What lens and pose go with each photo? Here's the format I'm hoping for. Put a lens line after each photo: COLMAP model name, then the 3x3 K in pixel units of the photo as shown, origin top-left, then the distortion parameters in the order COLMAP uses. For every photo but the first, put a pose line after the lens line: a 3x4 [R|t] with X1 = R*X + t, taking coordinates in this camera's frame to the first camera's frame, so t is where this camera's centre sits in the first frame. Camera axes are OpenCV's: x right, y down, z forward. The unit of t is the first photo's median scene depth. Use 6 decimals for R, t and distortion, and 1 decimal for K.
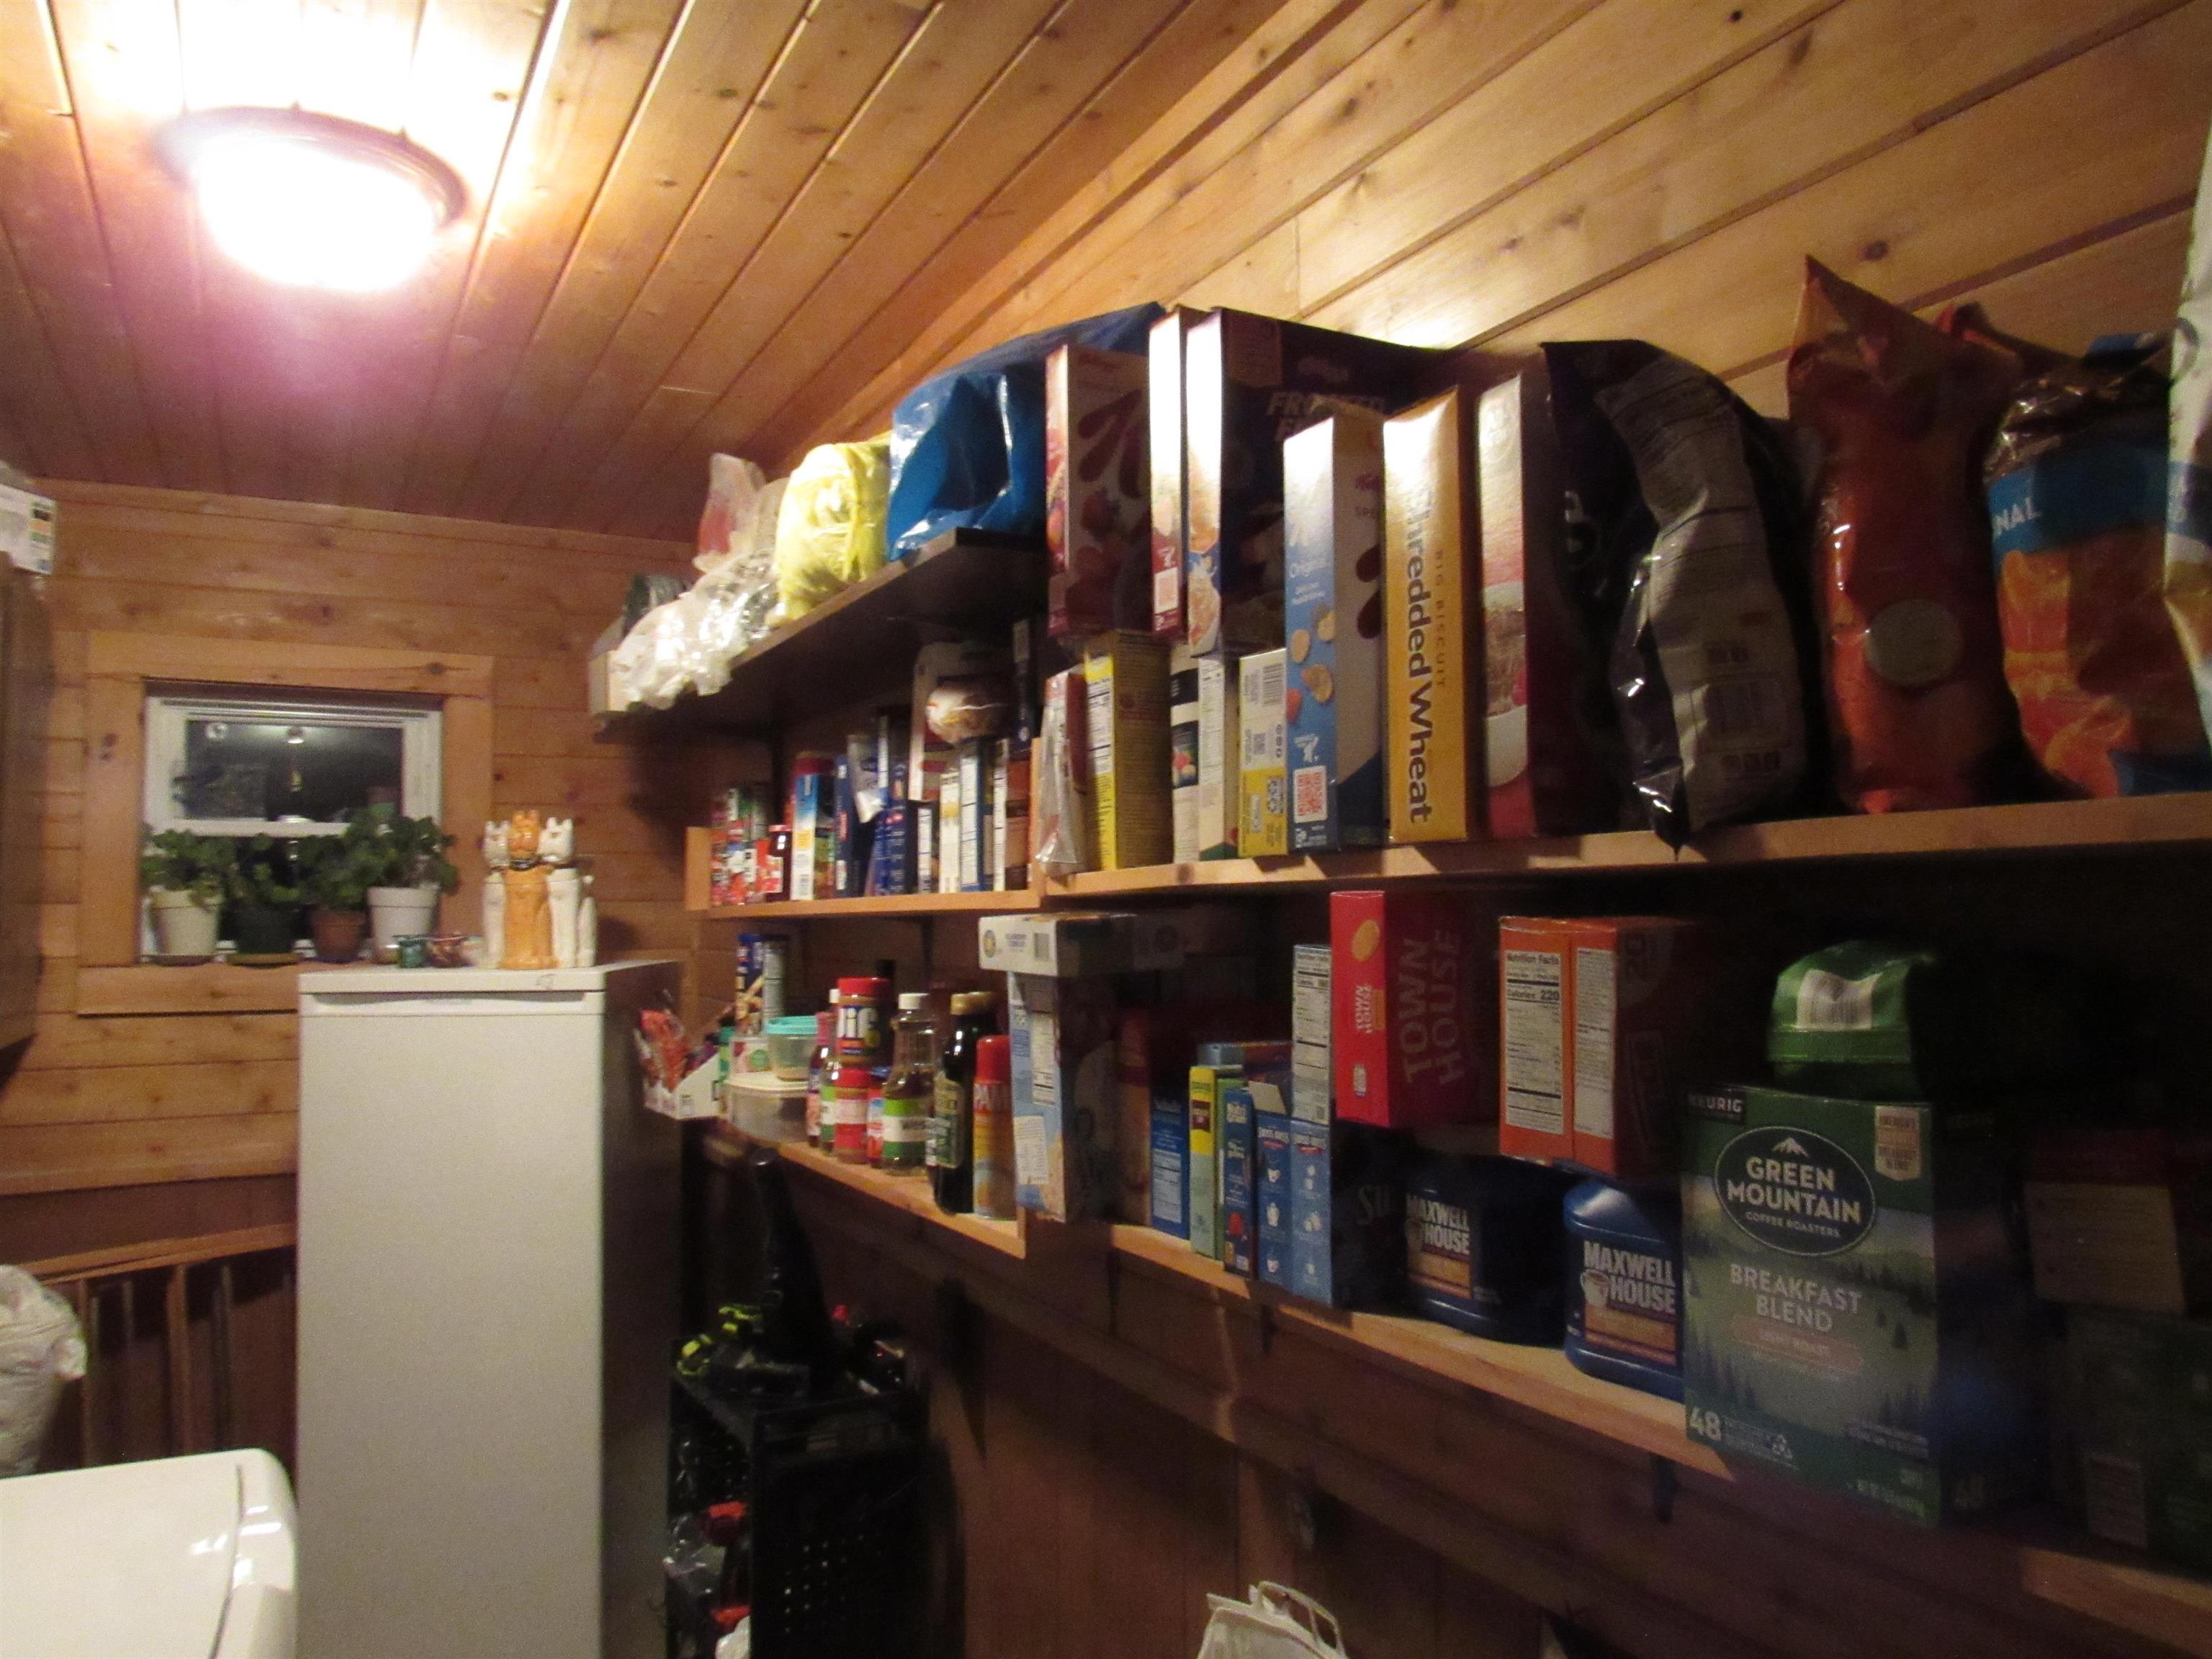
lens RADIAL K [[1575.5, 0, 1097.2], [0, 1575.5, 821.4], [0, 0, 1]] dist [-0.026306, 0.000628]
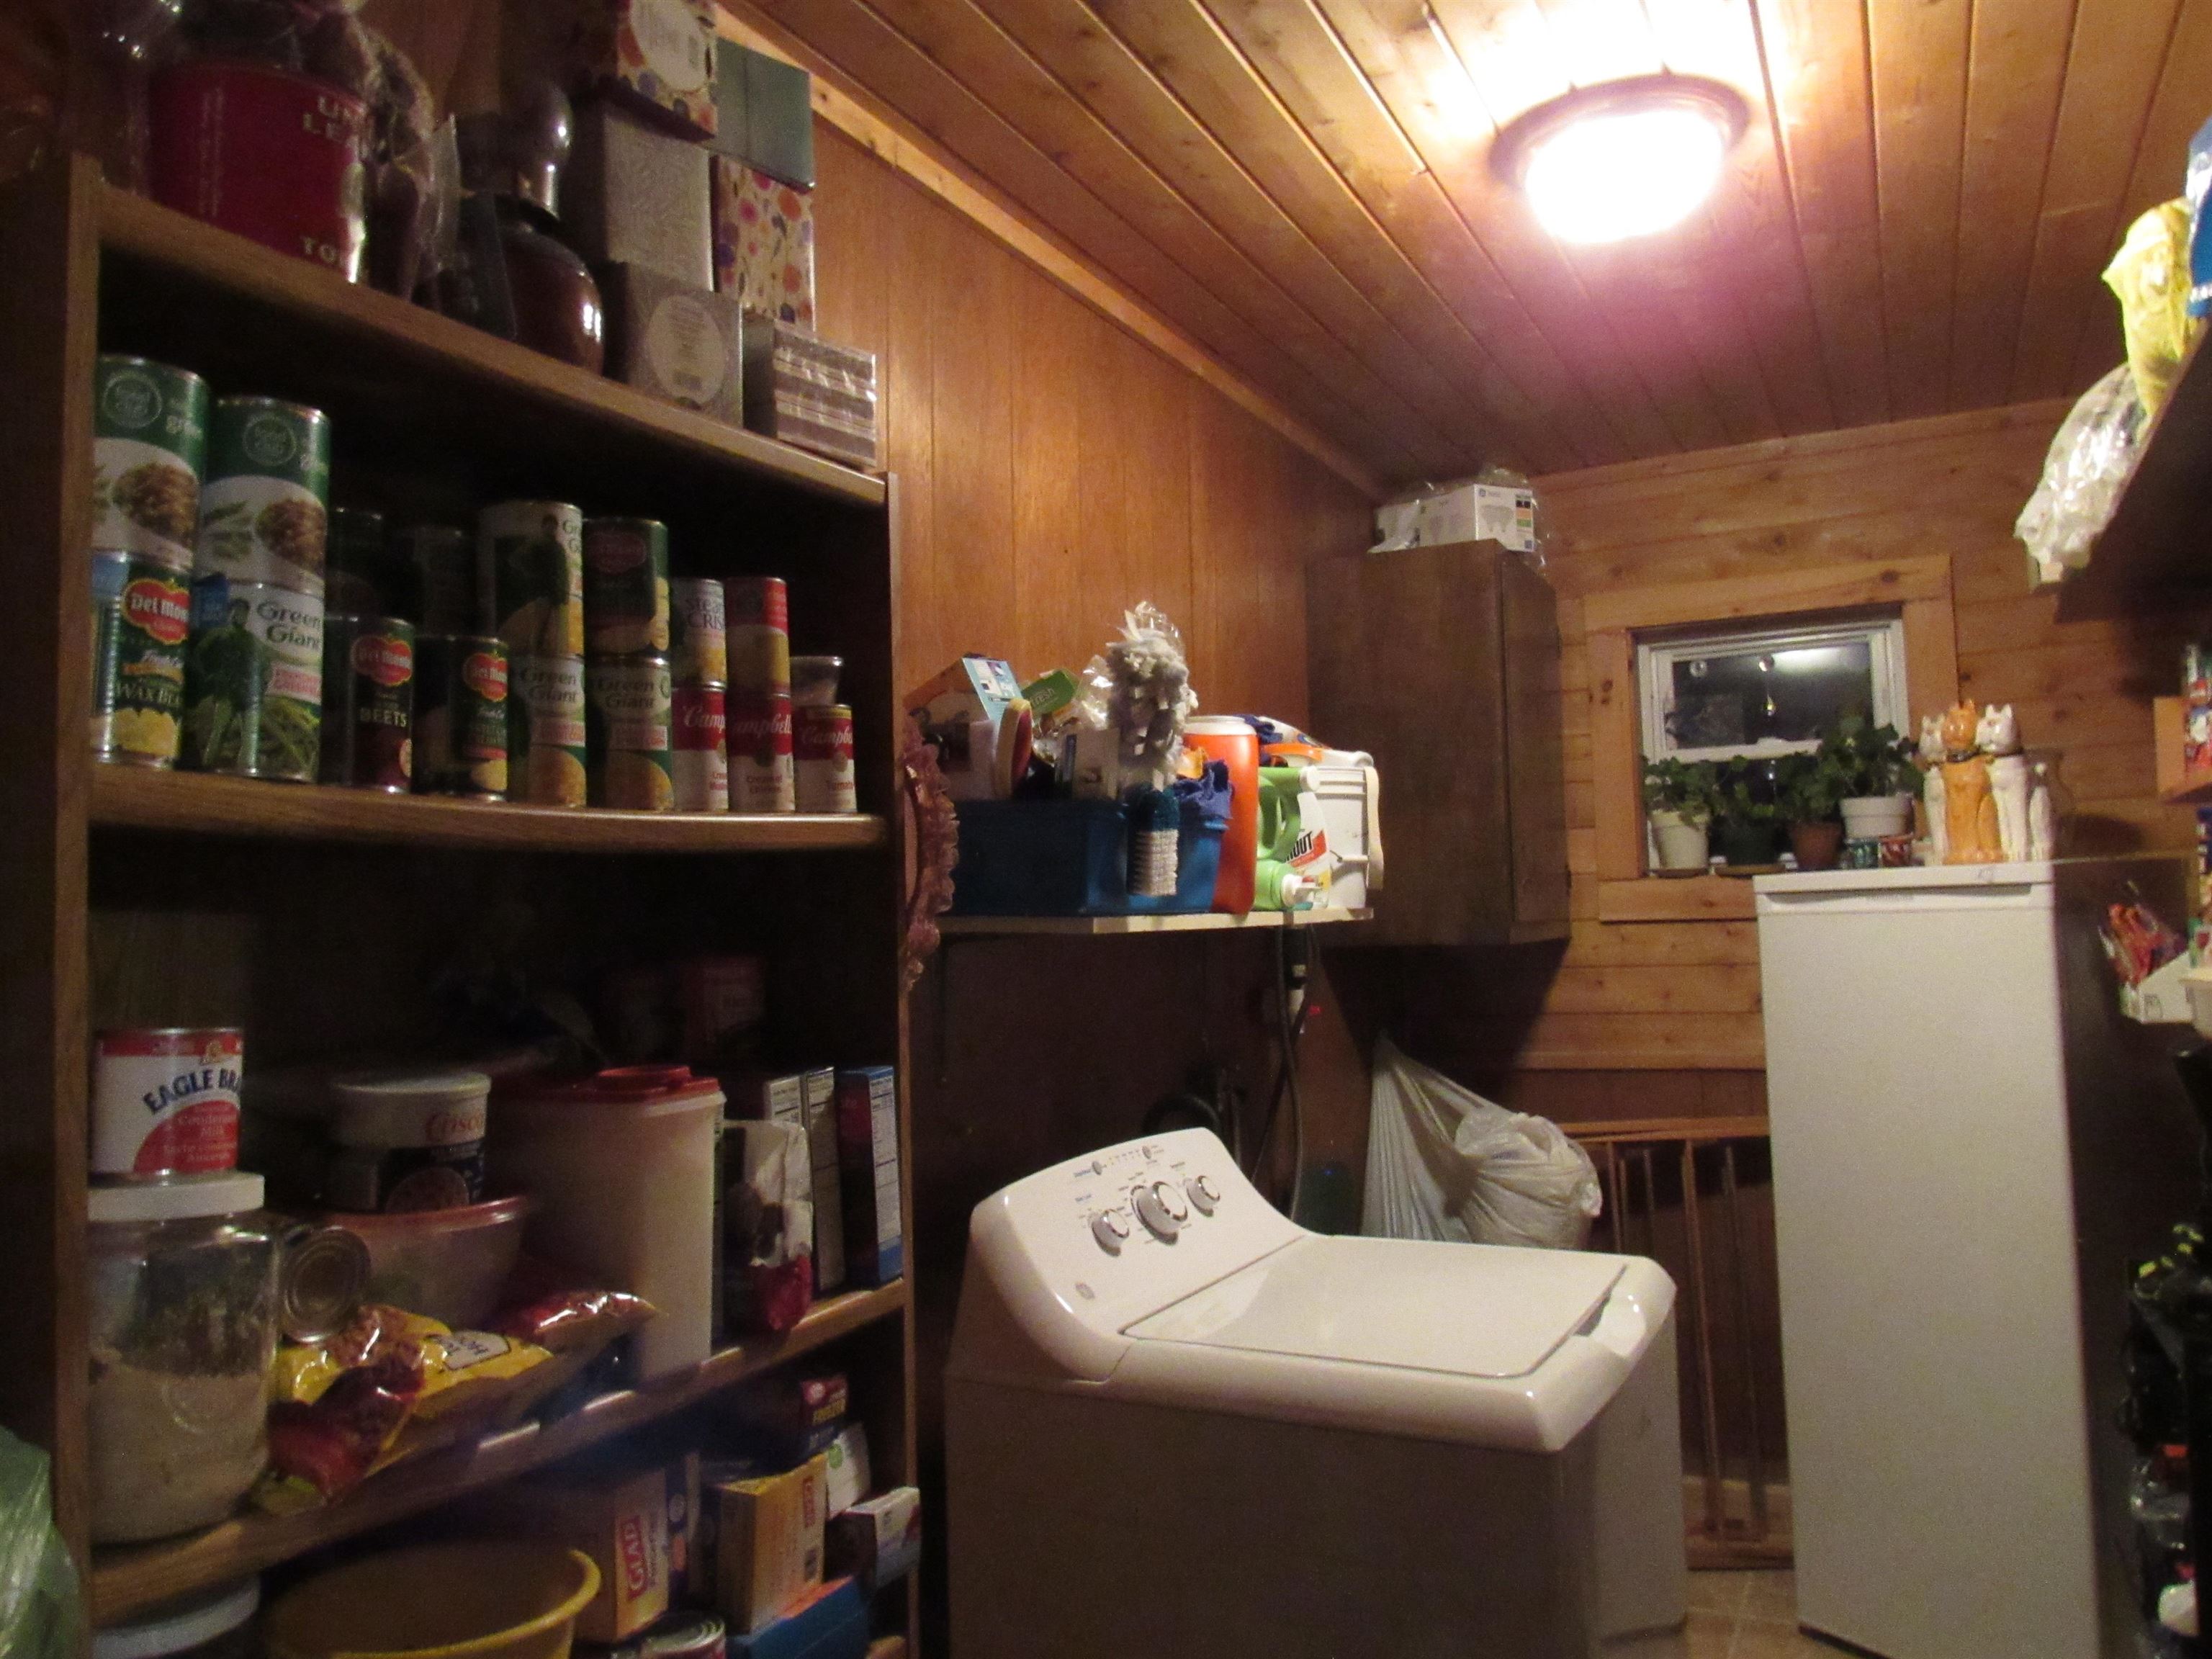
lens RADIAL K [[1575.5, 0, 1097.2], [0, 1575.5, 821.4], [0, 0, 1]] dist [-0.026306, 0.000628]
pose [[0.567586, -0.056159, -0.821397, 0.116134], [0.075649, 0.997008, -0.015892, 0.041119], [0.819832, -0.053118, 0.570136, 0.015054]]
